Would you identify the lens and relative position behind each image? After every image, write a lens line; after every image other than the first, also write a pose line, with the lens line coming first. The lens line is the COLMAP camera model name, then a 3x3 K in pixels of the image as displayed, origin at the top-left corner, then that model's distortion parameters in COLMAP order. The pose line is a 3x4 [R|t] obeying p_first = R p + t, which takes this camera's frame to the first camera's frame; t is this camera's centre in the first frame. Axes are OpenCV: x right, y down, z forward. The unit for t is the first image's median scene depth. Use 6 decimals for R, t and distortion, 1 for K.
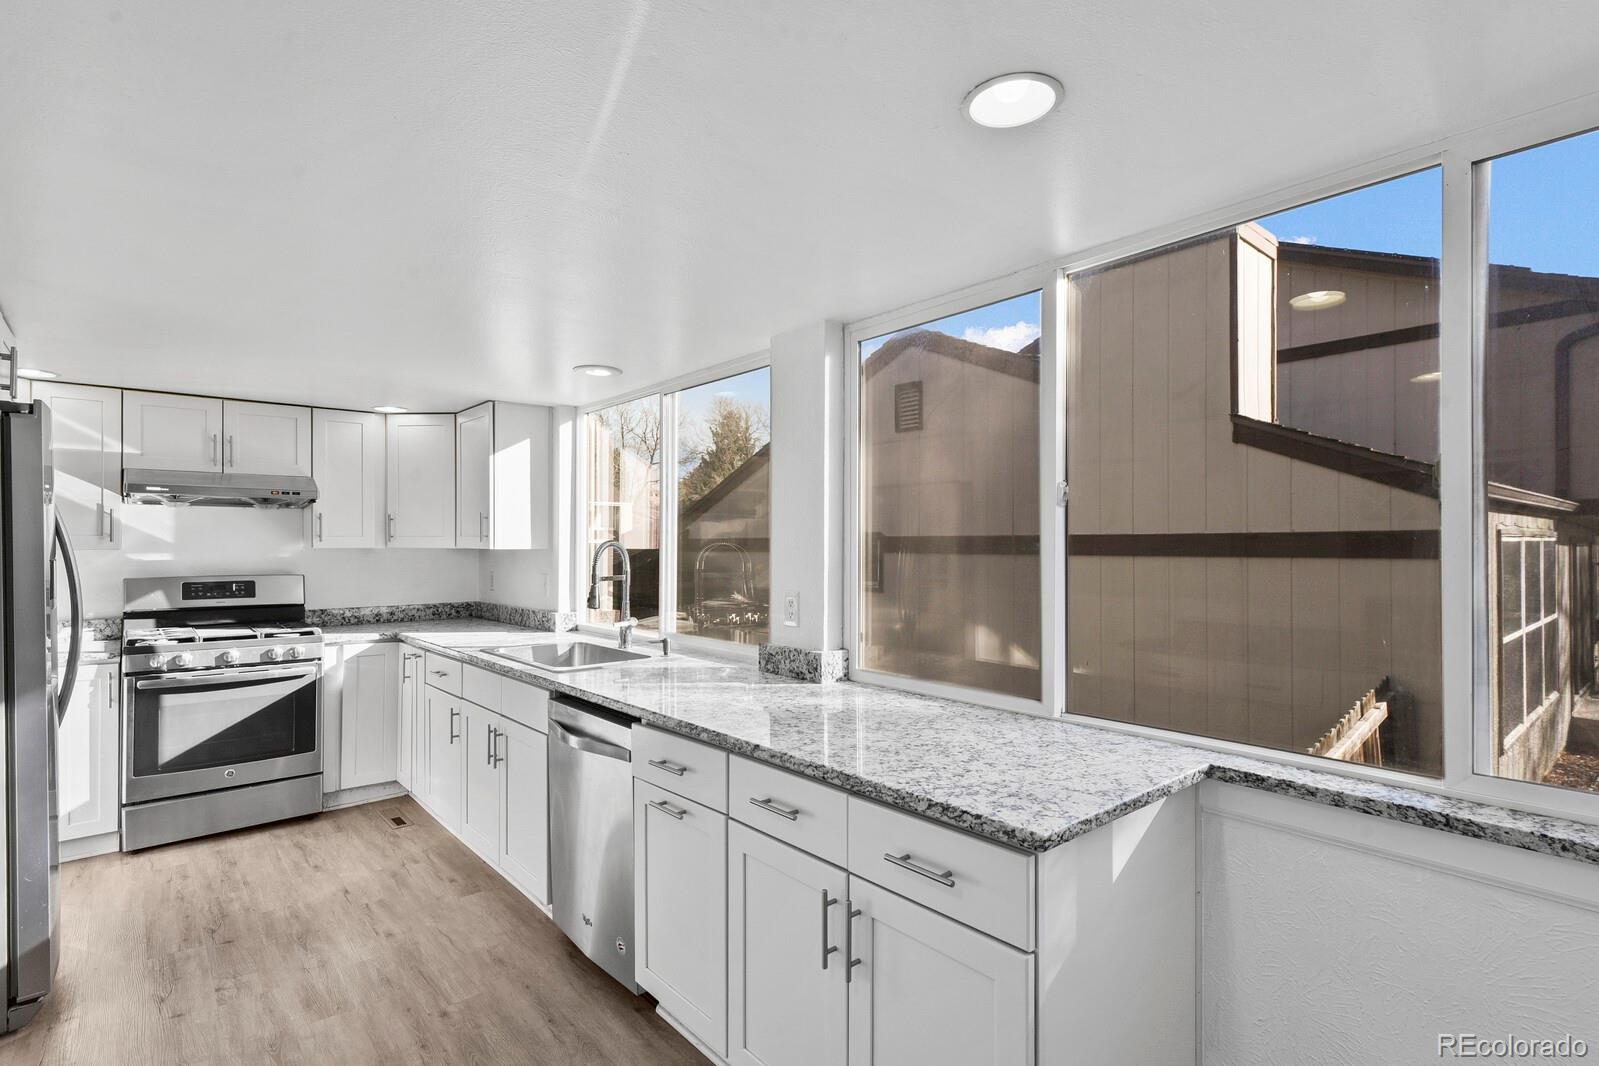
lens RADIAL K [[784.6, 0, 796.1], [0, 784.6, 540.9], [0, 0, 1]] dist [-0.011299, -0.008618]
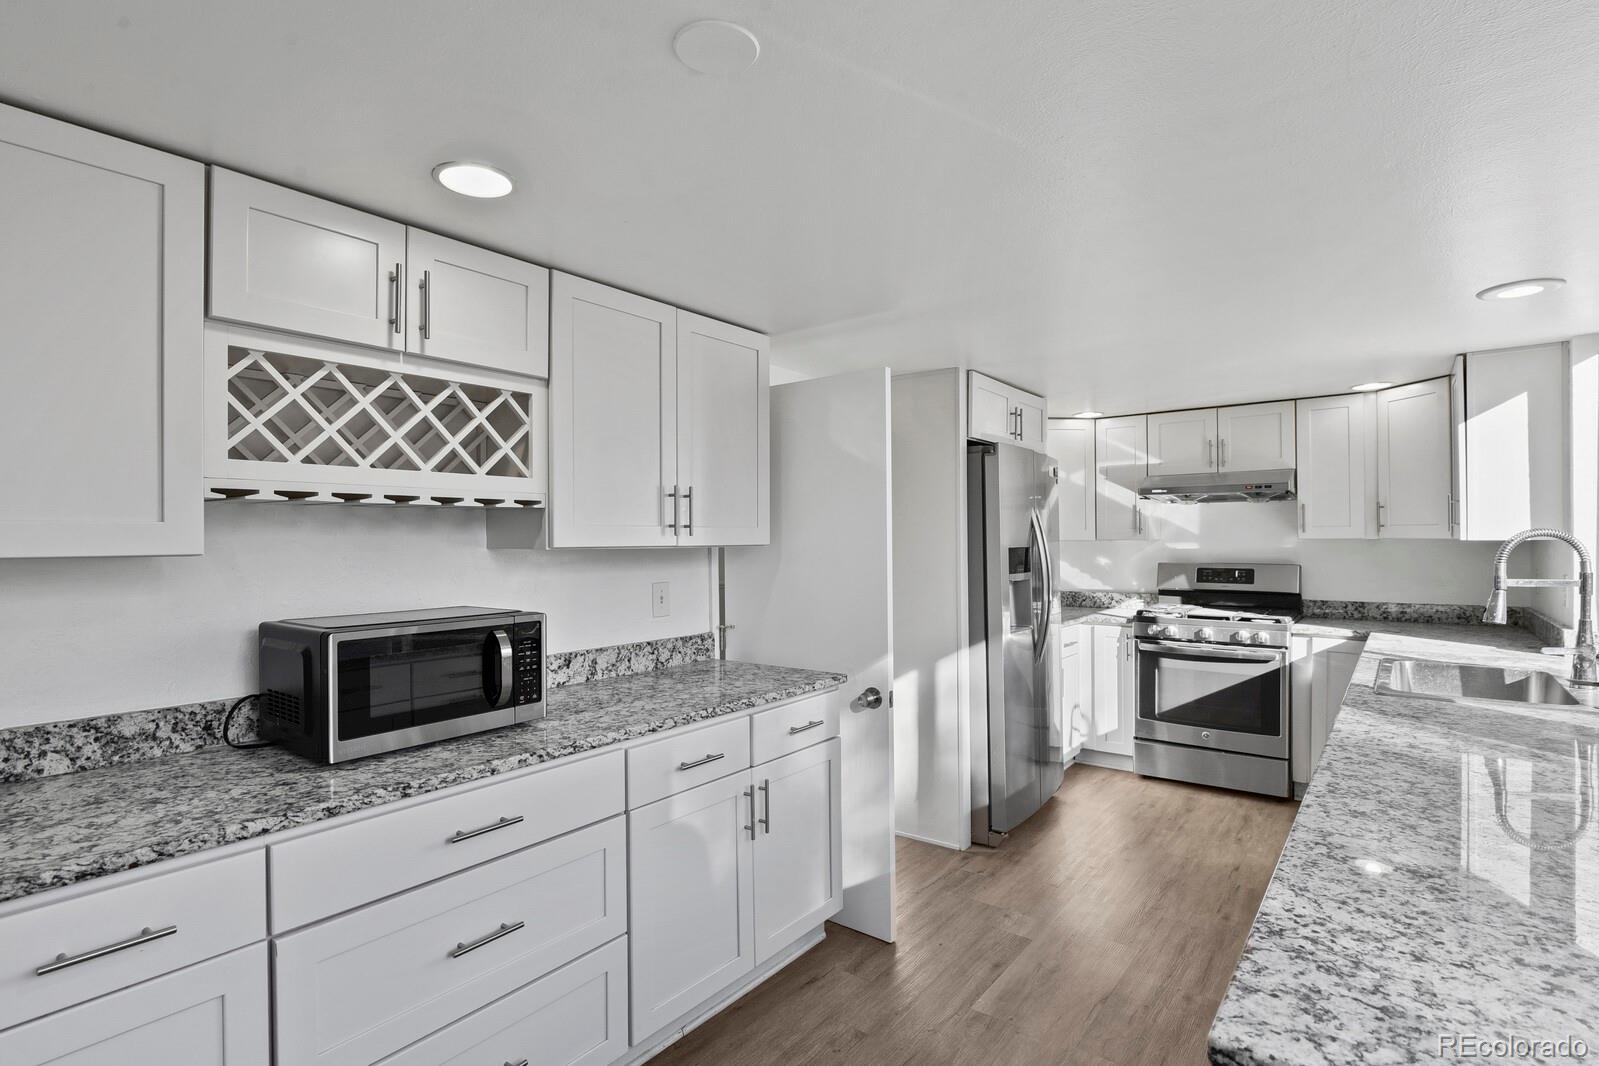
lens RADIAL K [[784.6, 0, 796.1], [0, 784.6, 540.9], [0, 0, 1]] dist [-0.011299, -0.008618]
pose [[0.154313, 0.003446, -0.988016, 0.300058], [0.011825, 0.999916, 0.005334, -0.001038], [0.987951, -0.012506, 0.154259, 0.216182]]
